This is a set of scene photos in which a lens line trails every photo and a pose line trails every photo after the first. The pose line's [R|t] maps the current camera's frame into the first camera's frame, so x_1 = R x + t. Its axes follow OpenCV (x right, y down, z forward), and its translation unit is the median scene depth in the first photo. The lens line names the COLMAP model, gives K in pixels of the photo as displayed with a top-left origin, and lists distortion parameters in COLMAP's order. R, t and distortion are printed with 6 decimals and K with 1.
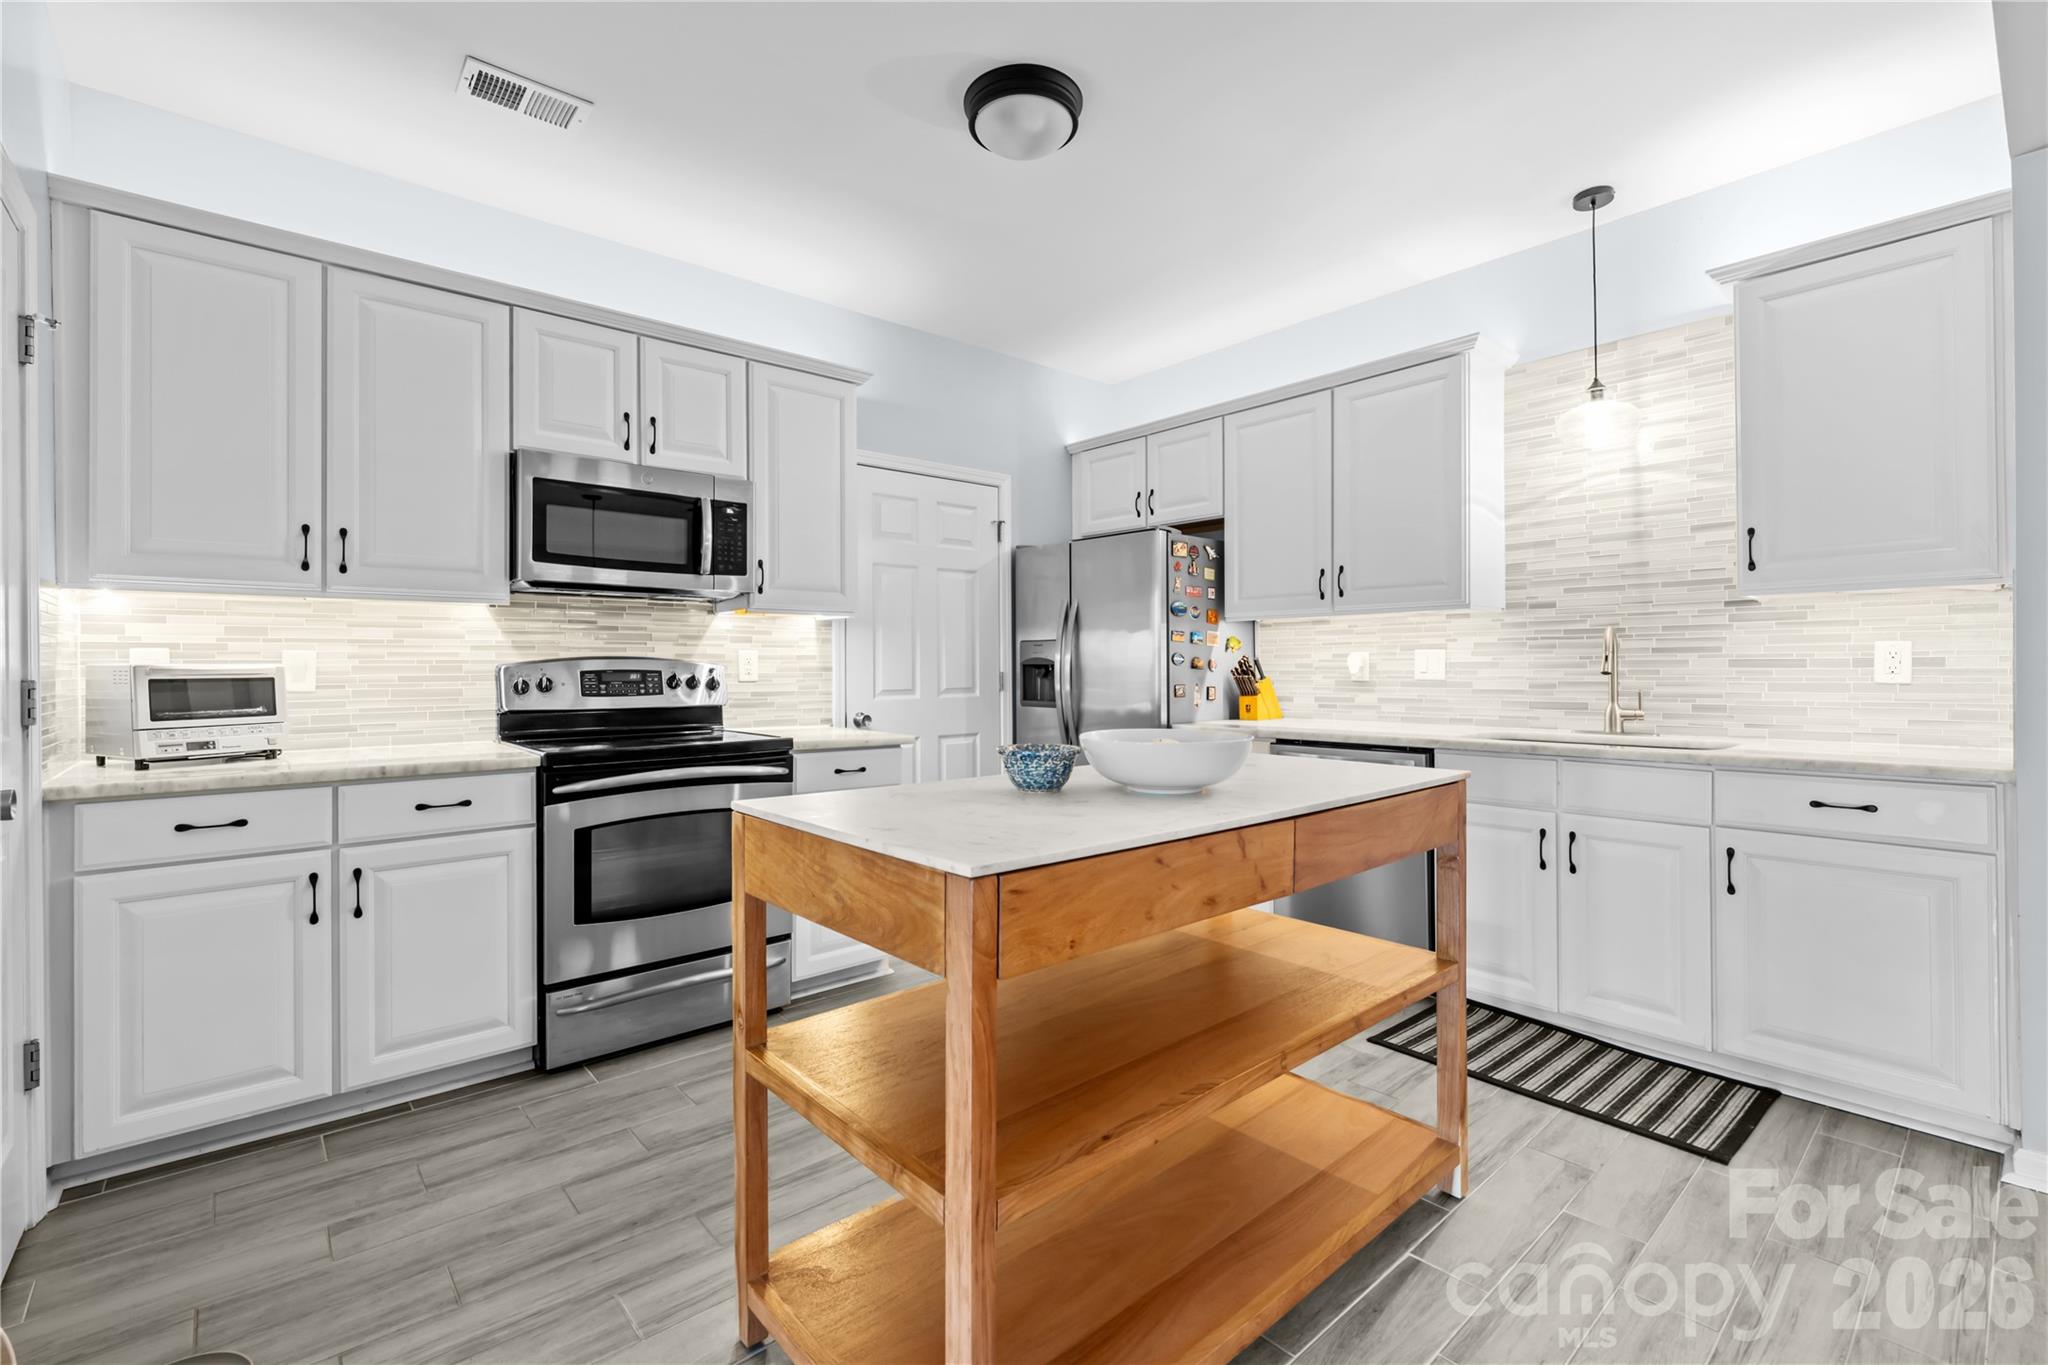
lens RADIAL K [[890.2, 0, 1017.5], [0, 890.2, 662.3], [0, 0, 1]] dist [0.000787, 0.000259]
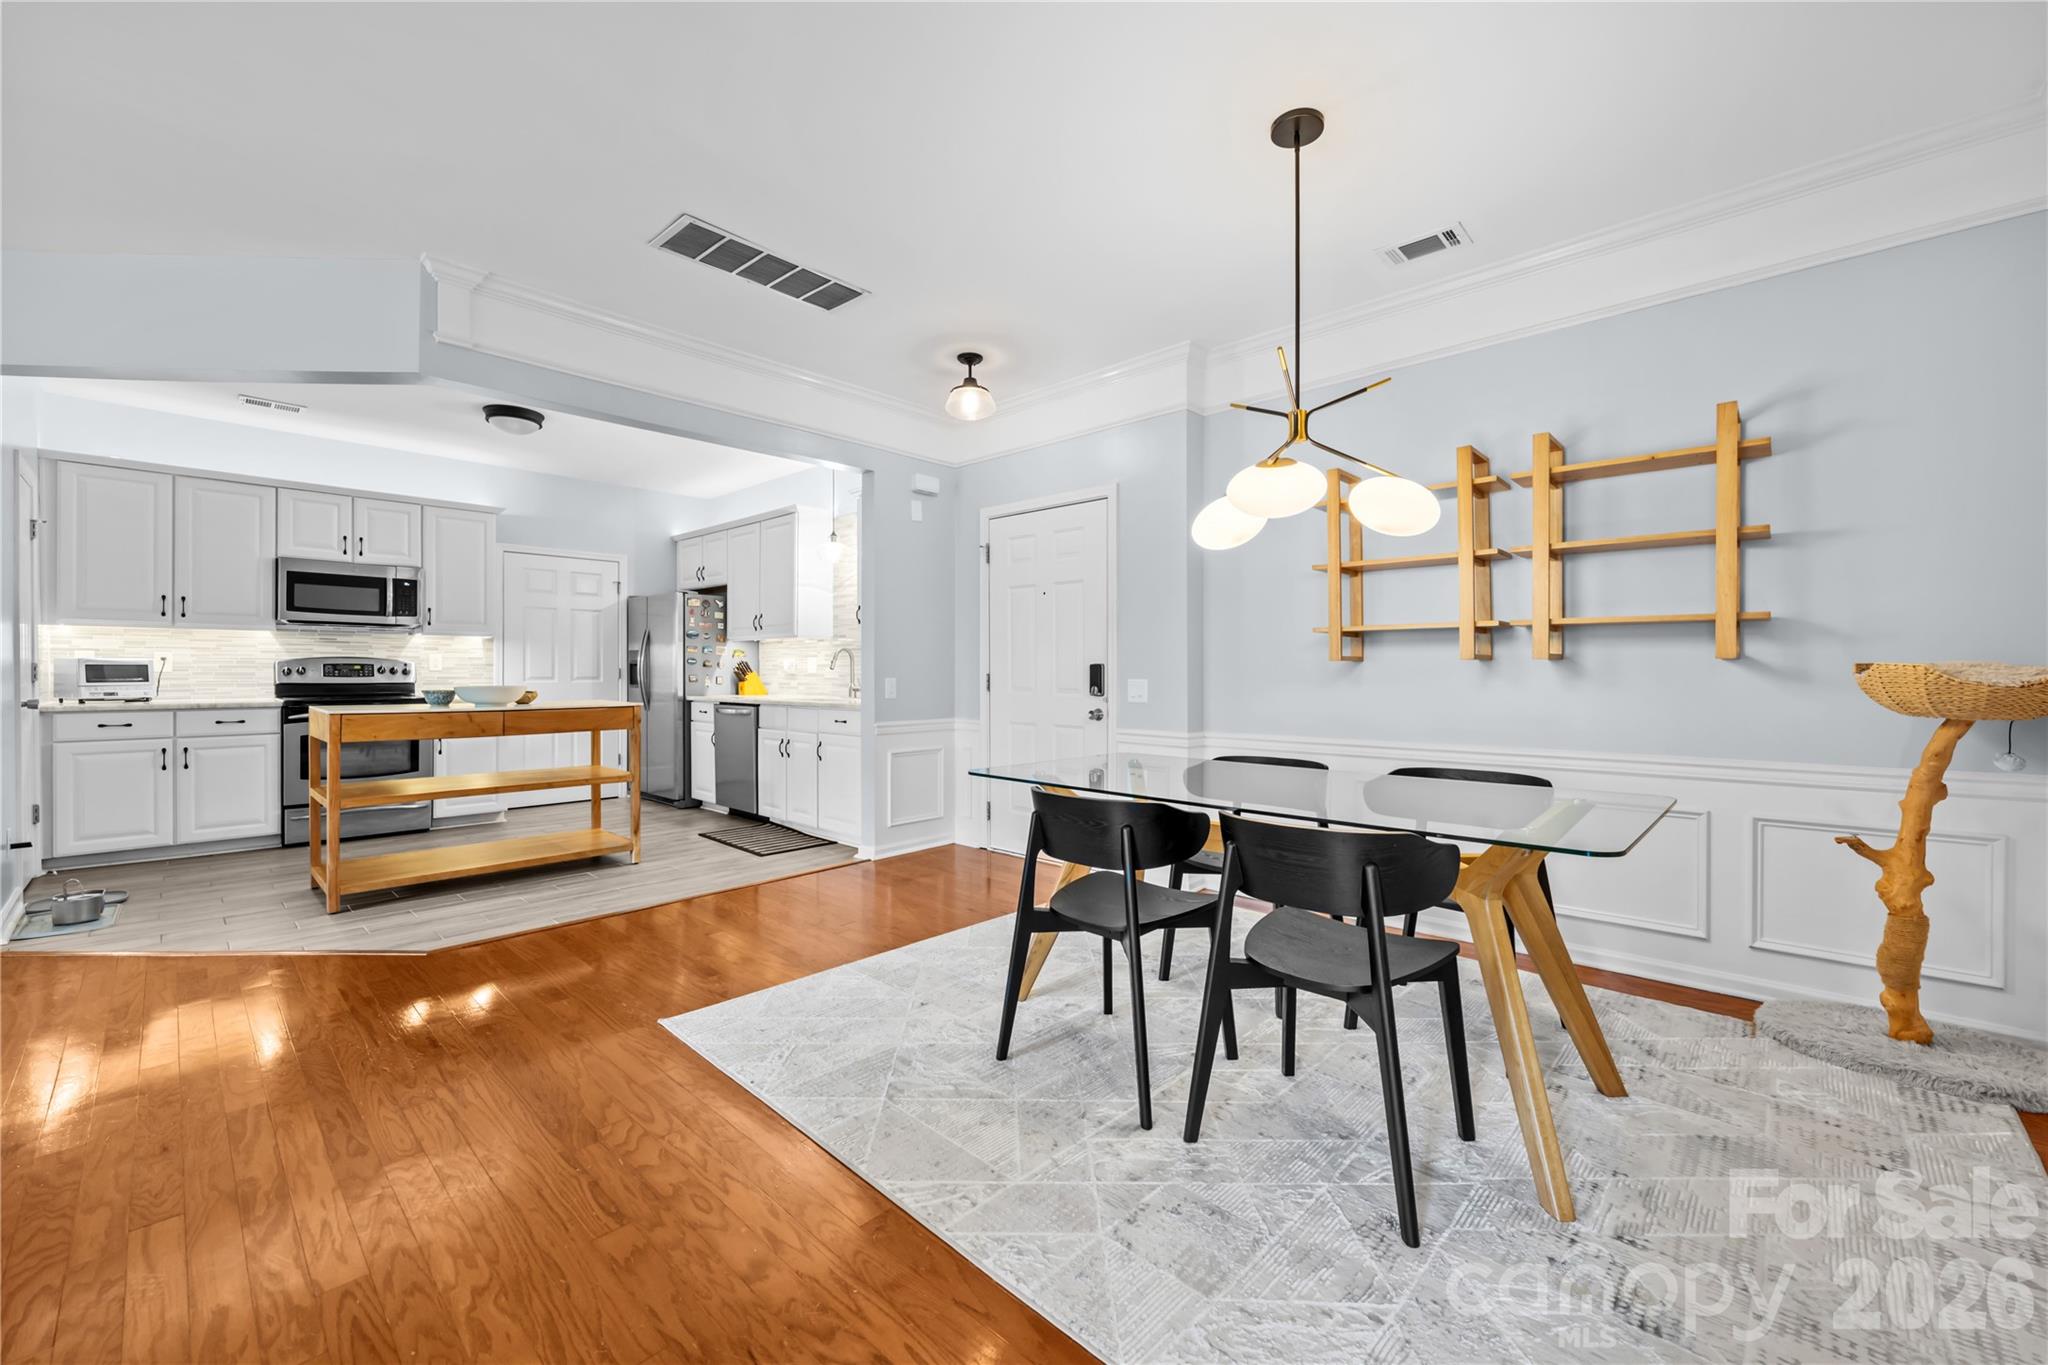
lens RADIAL K [[806.3, 0, 1020.3], [0, 806.3, 673.0], [0, 0, 1]] dist [0.000793, 0.000453]
pose [[0.995184, 0.007778, 0.097720, 0.956397], [-0.008434, 0.999945, 0.006300, 0.005862], [-0.097666, -0.007093, 0.995194, -1.025042]]
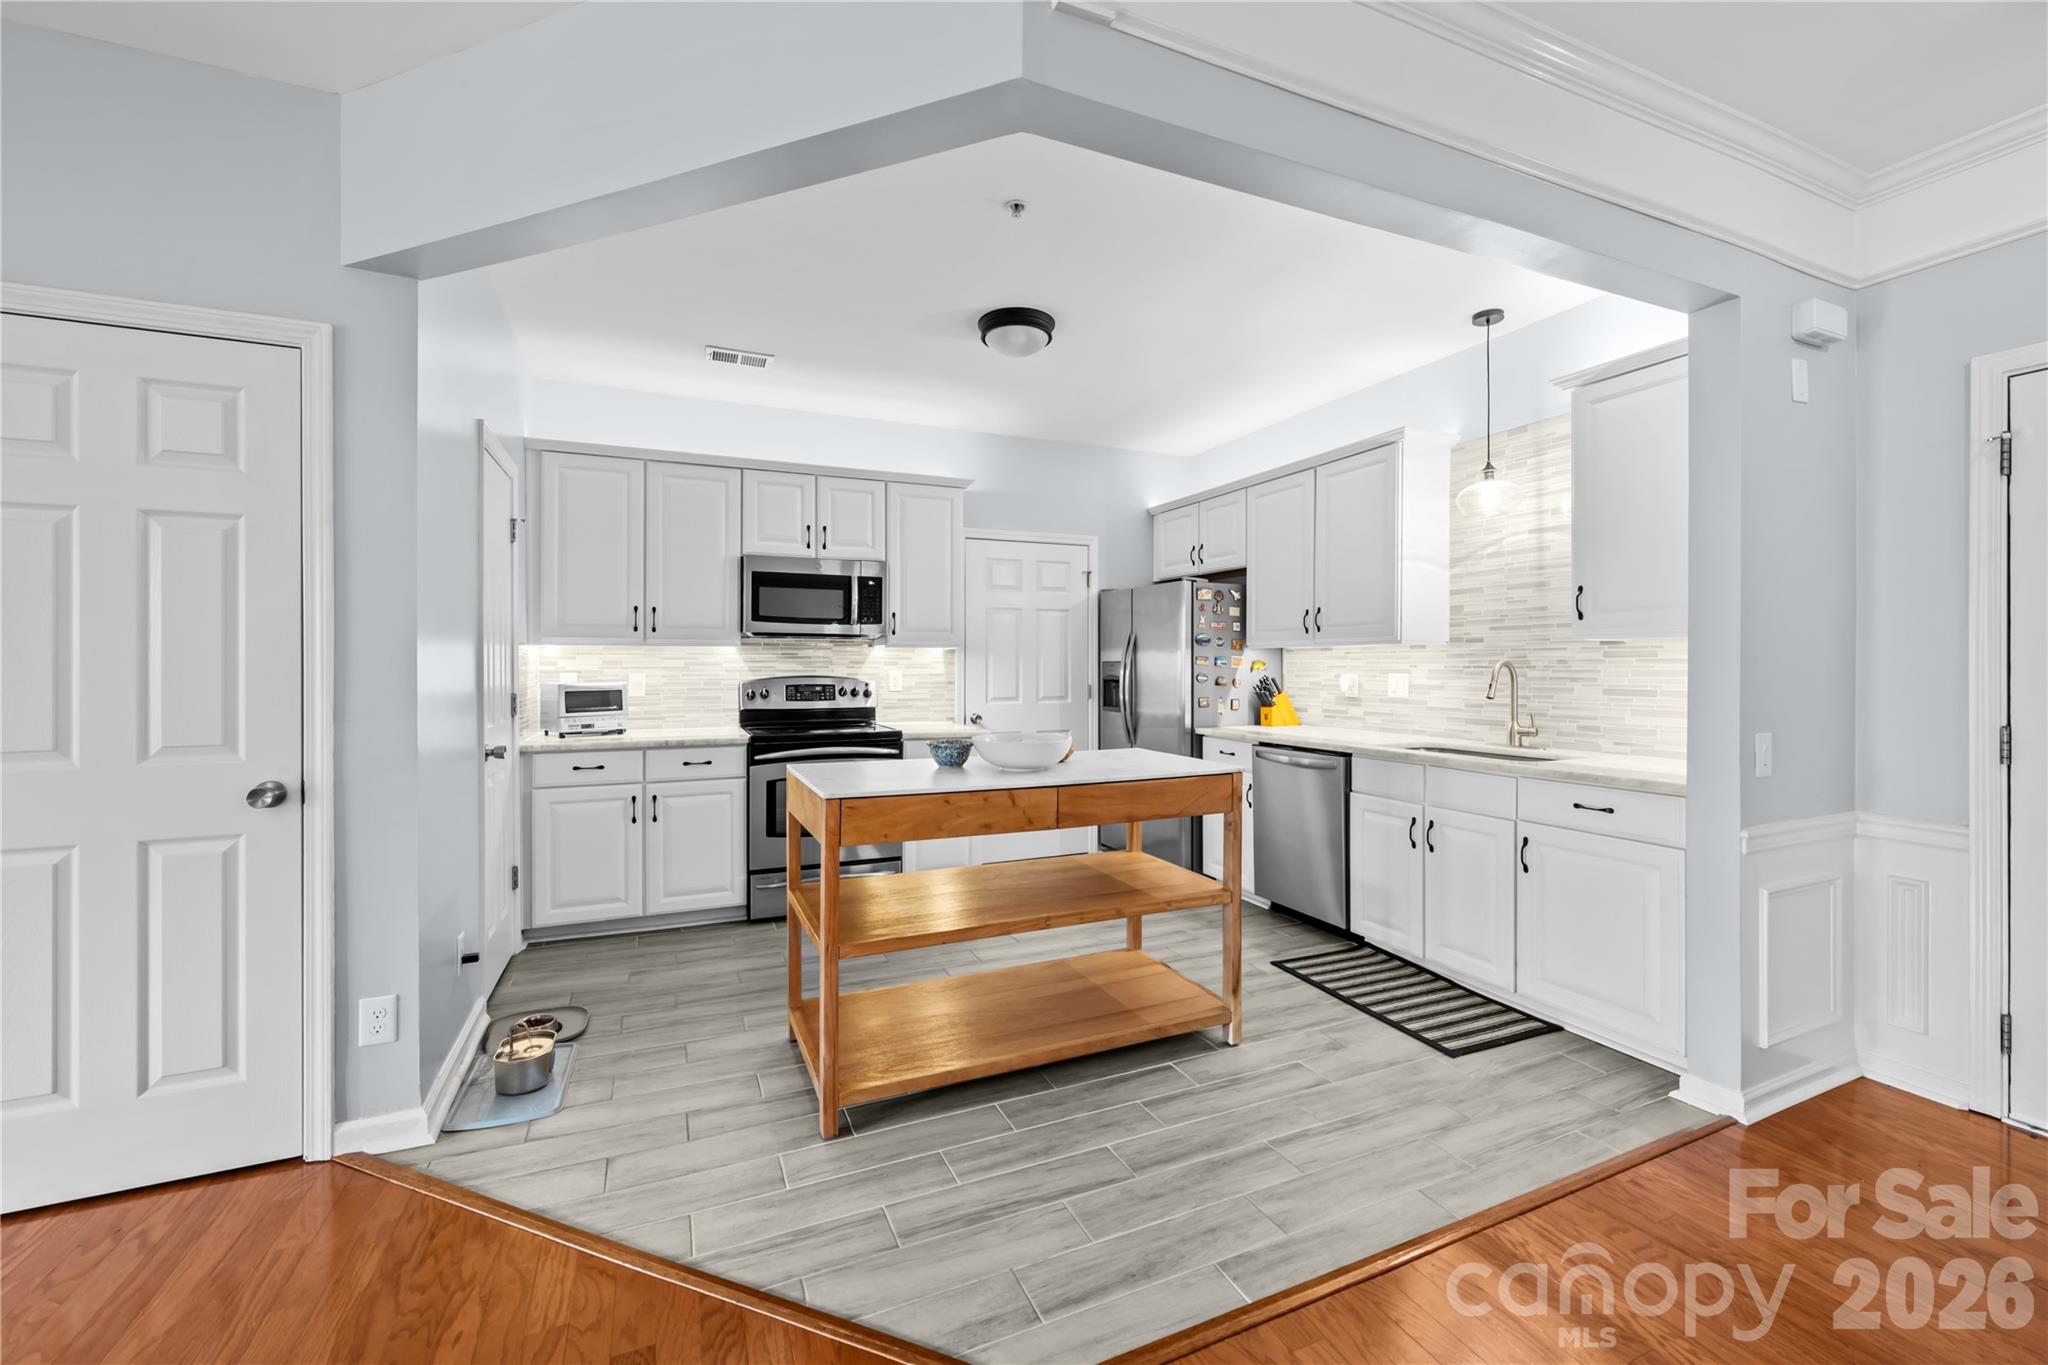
lens RADIAL K [[809.1, 0, 1019.0], [0, 809.1, 663.3], [0, 0, 1]] dist [0.001304, 0.000114]
pose [[0.954600, 0.004551, -0.297857, 0.378903], [-0.003257, 0.999983, 0.004839, -0.041410], [0.297874, -0.003649, 0.954598, -0.296915]]
